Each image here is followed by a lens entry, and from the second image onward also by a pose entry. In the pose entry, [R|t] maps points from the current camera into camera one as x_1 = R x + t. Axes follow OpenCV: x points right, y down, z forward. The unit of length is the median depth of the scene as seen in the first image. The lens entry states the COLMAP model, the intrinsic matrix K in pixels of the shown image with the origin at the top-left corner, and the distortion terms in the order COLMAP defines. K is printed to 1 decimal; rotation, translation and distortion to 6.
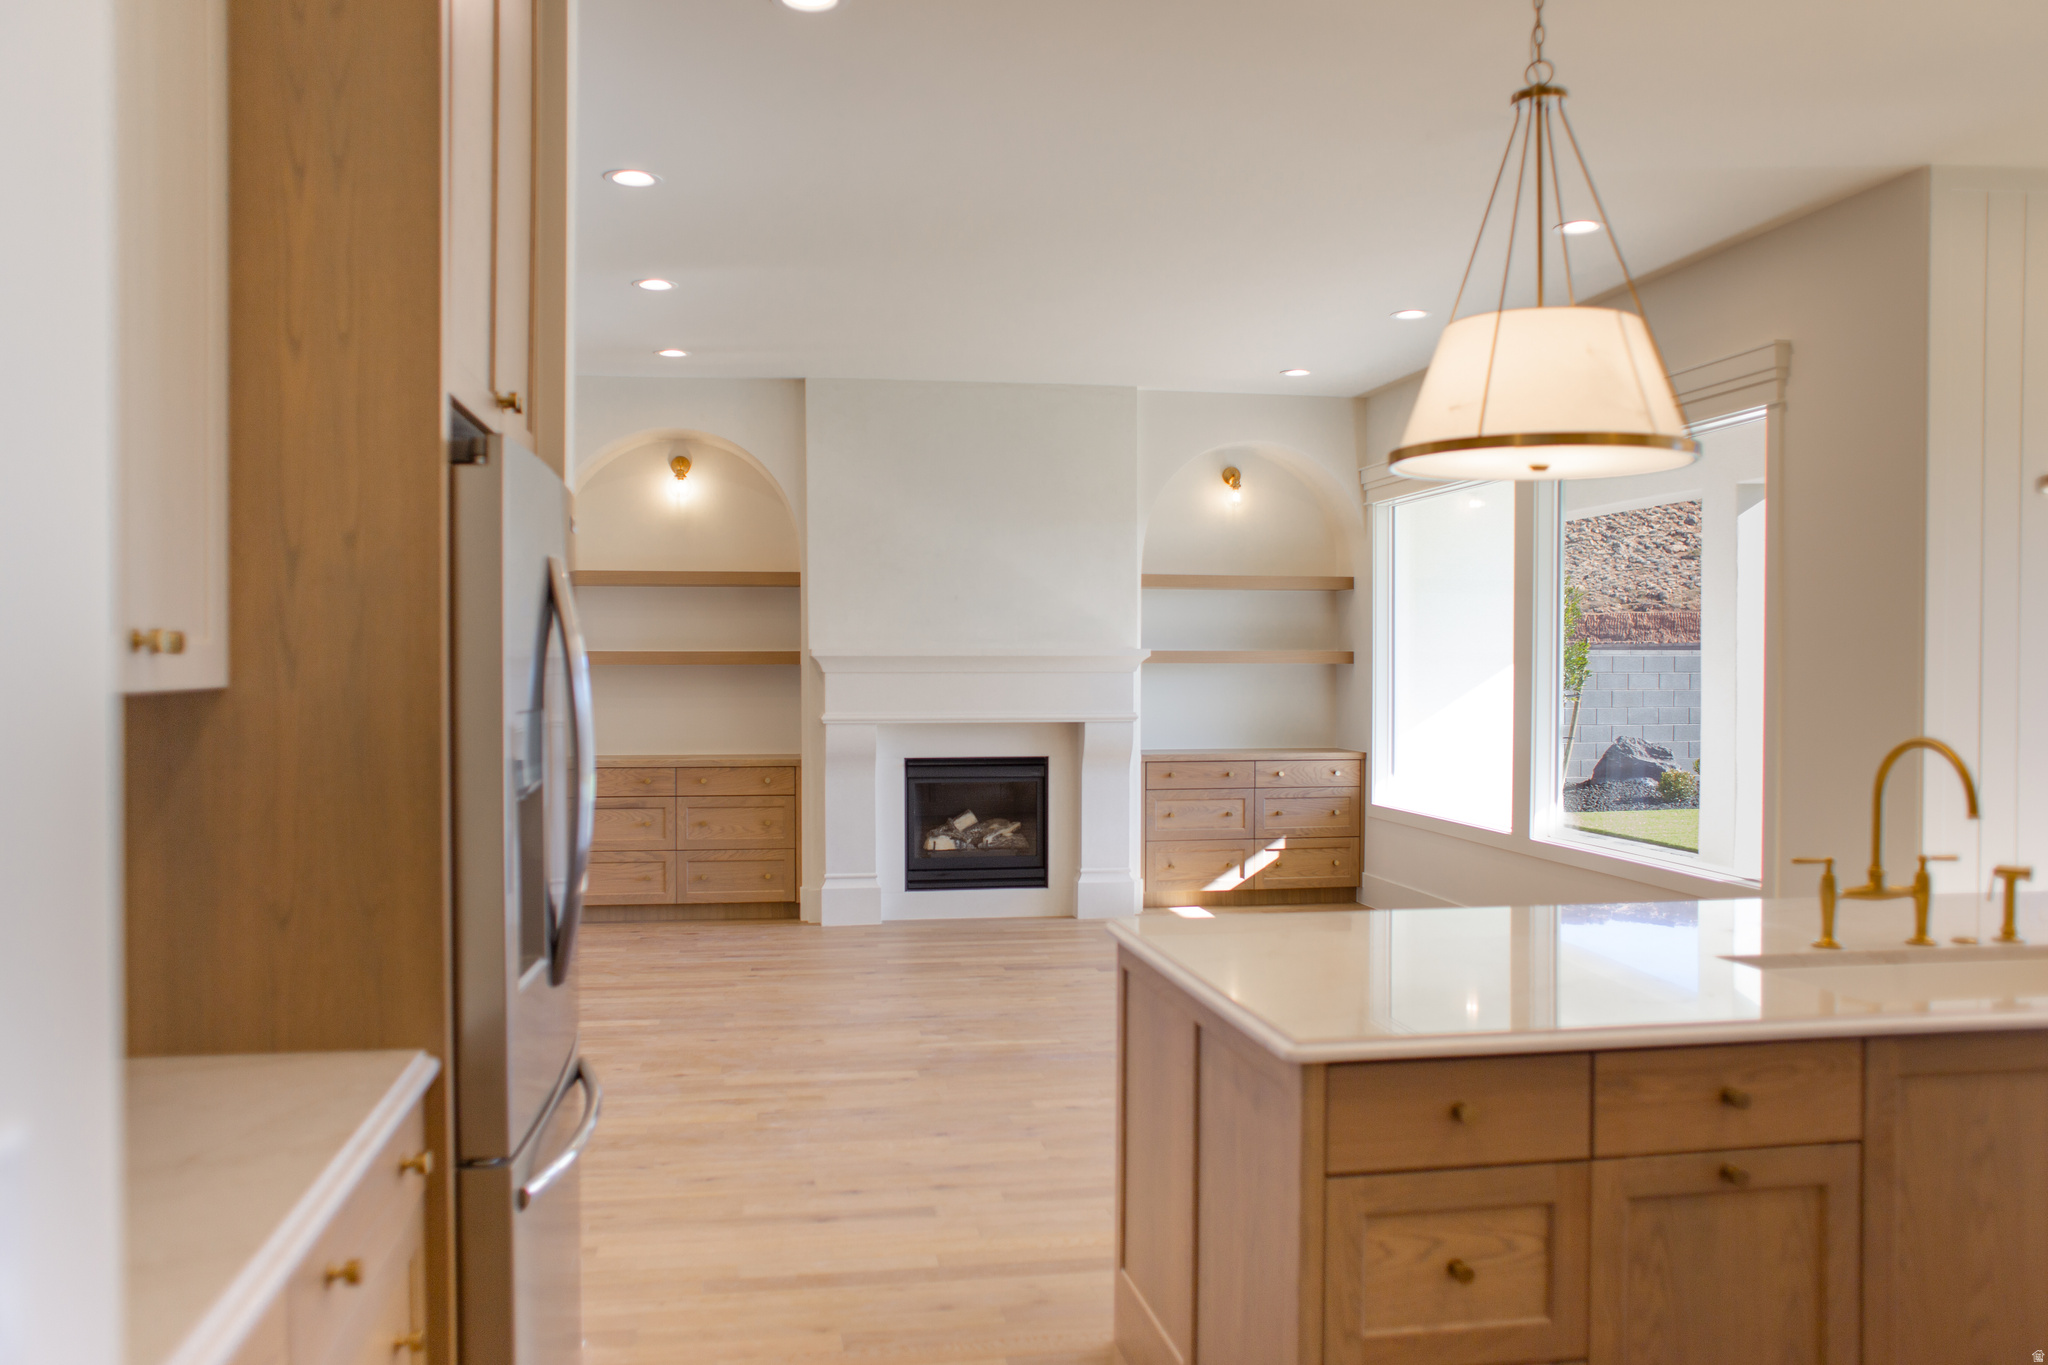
lens RADIAL K [[1656.3, 0, 1020.3], [0, 1656.3, 682.9], [0, 0, 1]] dist [-0.040773, 0.008698]
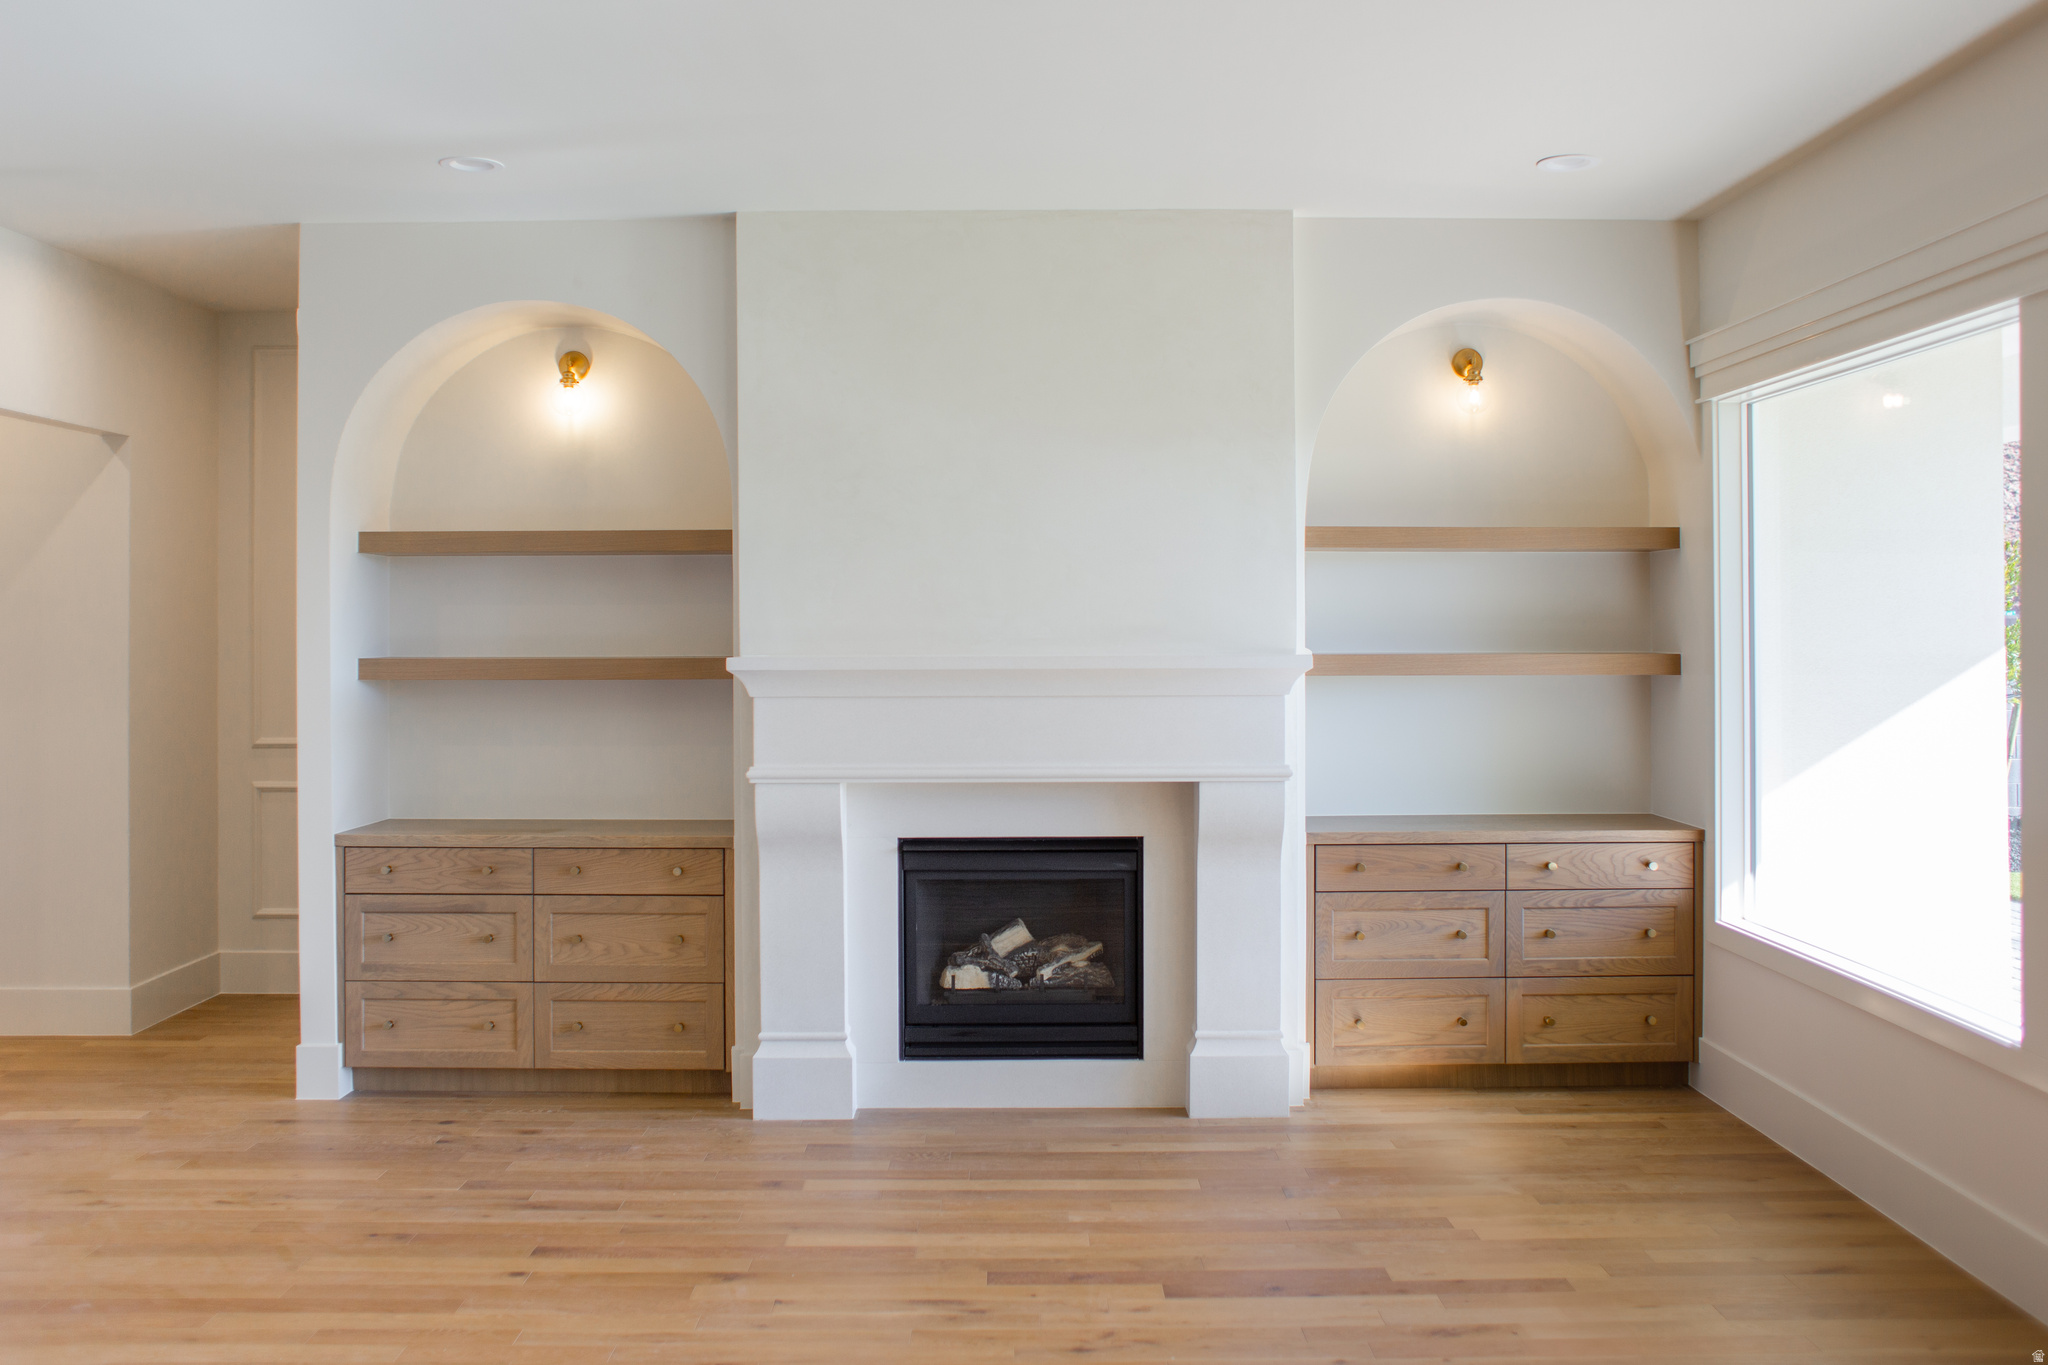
lens RADIAL K [[1656.3, 0, 1073.9], [0, 1656.3, 594.9], [0, 0, 1]] dist [-0.040773, 0.008698]
pose [[0.987037, -0.006032, -0.160382, 0.087806], [0.001094, 0.999523, -0.030862, -0.023373], [0.160492, 0.030286, 0.986572, 0.410324]]
